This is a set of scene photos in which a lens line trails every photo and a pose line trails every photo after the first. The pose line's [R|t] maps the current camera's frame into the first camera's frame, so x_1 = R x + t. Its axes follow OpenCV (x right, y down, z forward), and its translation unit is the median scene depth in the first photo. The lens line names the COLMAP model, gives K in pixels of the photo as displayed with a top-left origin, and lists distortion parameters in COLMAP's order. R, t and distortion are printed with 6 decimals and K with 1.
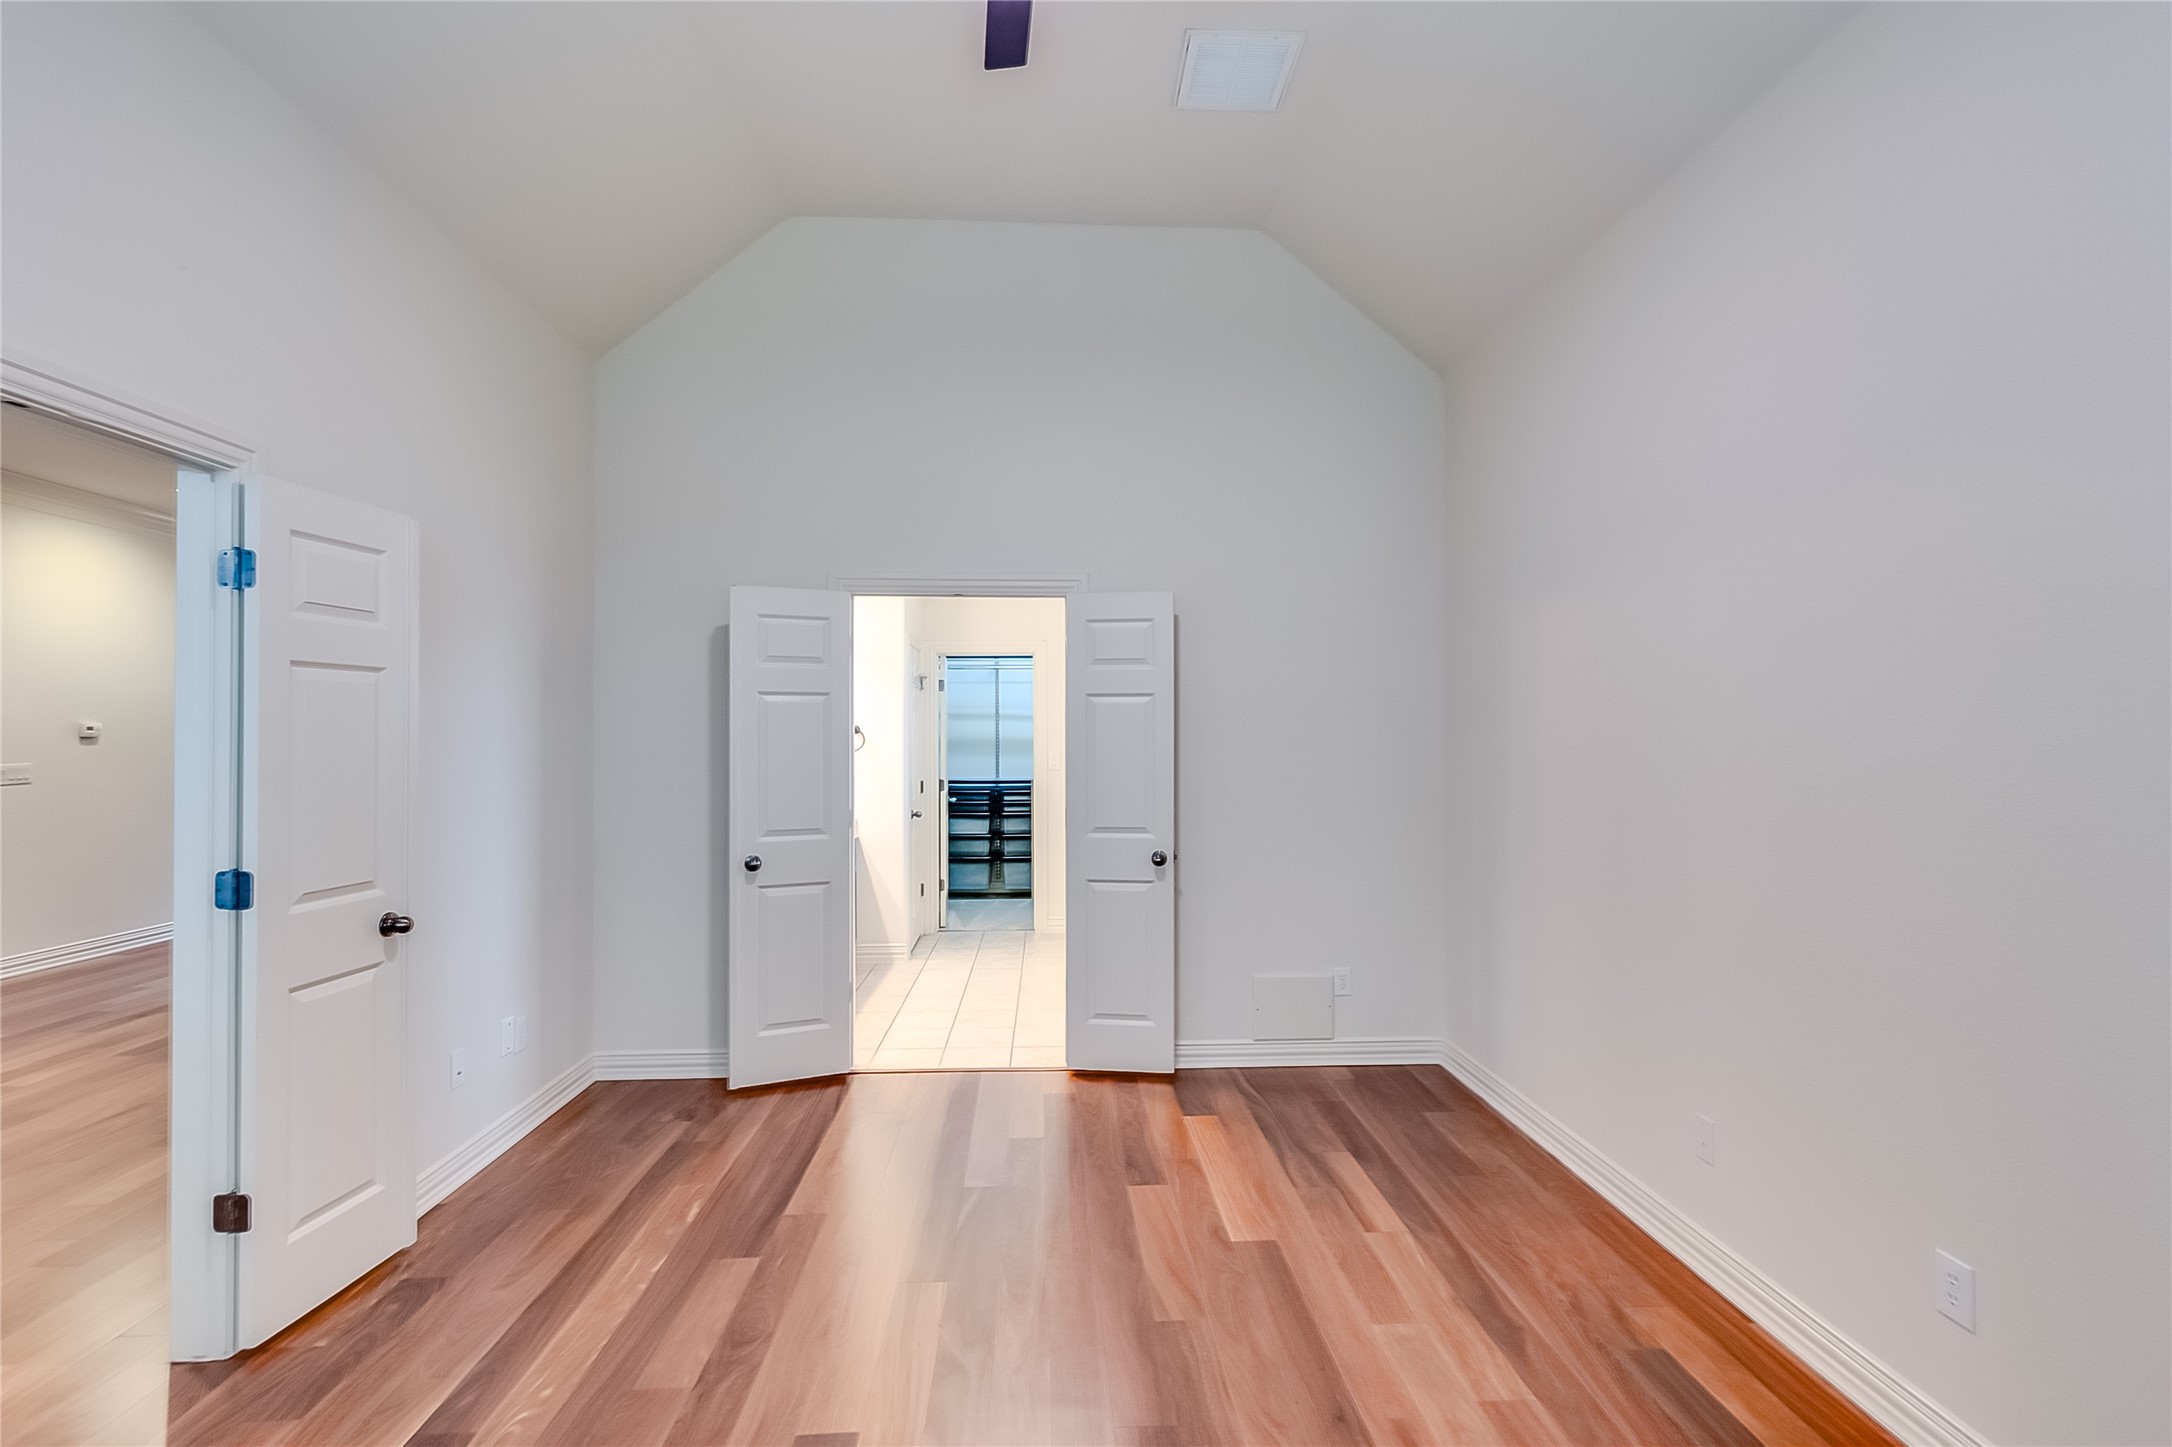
lens RADIAL K [[981.7, 0, 1088.2], [0, 981.7, 727.4], [0, 0, 1]] dist [0.005975, 0.000155]
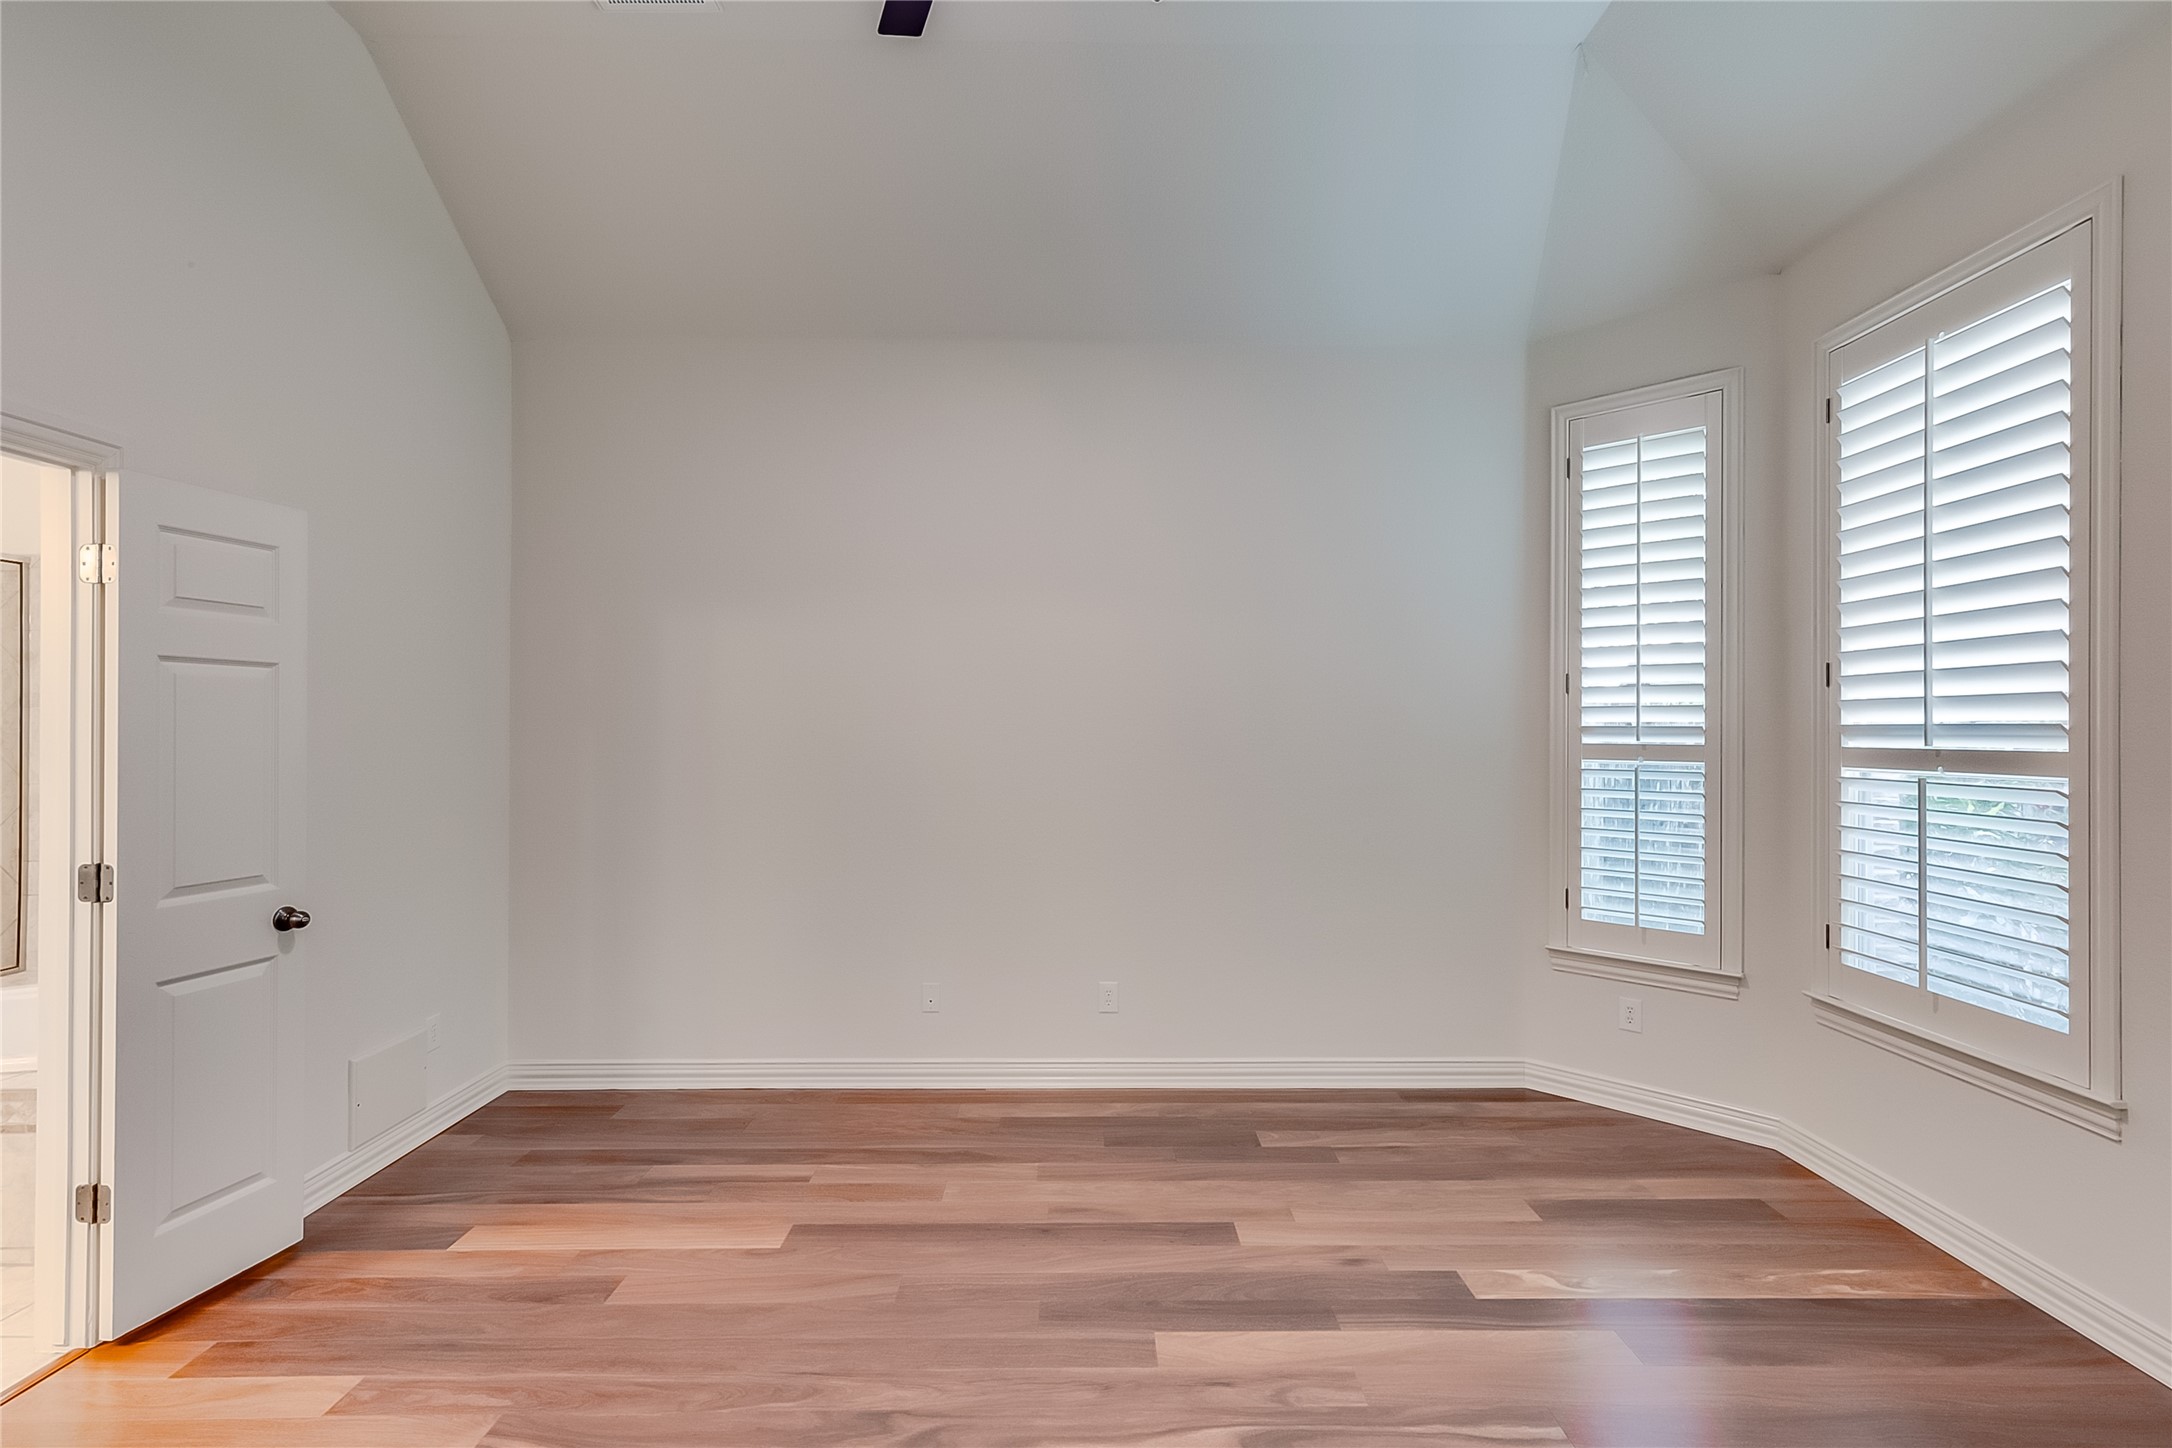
lens RADIAL K [[981.7, 0, 1088.2], [0, 981.7, 727.9], [0, 0, 1]] dist [0.005975, 0.000155]
pose [[0.045592, 0.004379, 0.998951, -0.253626], [-0.011191, 0.999930, -0.003872, 0.001967], [-0.998897, -0.011003, 0.045638, 0.202822]]
